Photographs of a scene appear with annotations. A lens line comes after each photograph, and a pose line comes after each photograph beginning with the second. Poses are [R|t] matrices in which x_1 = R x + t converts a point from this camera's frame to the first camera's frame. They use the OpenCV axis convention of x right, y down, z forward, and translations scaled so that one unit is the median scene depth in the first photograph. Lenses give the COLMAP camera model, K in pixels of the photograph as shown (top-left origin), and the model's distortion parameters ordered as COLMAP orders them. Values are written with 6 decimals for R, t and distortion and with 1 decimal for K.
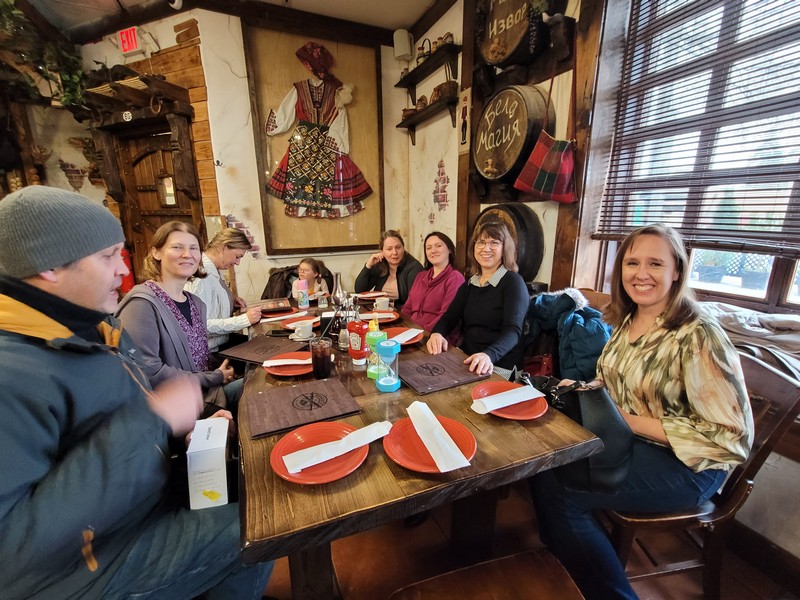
lens RADIAL K [[331.2, 0, 401.2], [0, 331.2, 295.3], [0, 0, 1]] dist [-0.028847, 0.005213]
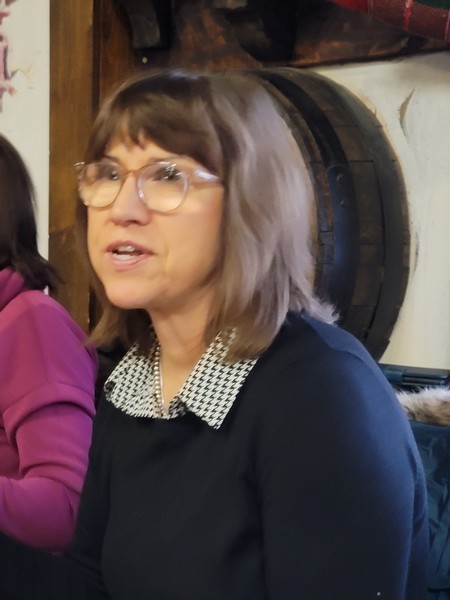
lens RADIAL K [[1027.5, 0, 223.5], [0, 1027.5, 299.7], [0, 0, 1]] dist [0.048951, 0.000000]
pose [[0.944005, -0.004381, 0.329903, 0.036043], [0.049384, 0.990524, -0.128155, -0.006132], [-0.326216, 0.137271, 0.935275, 0.262916]]
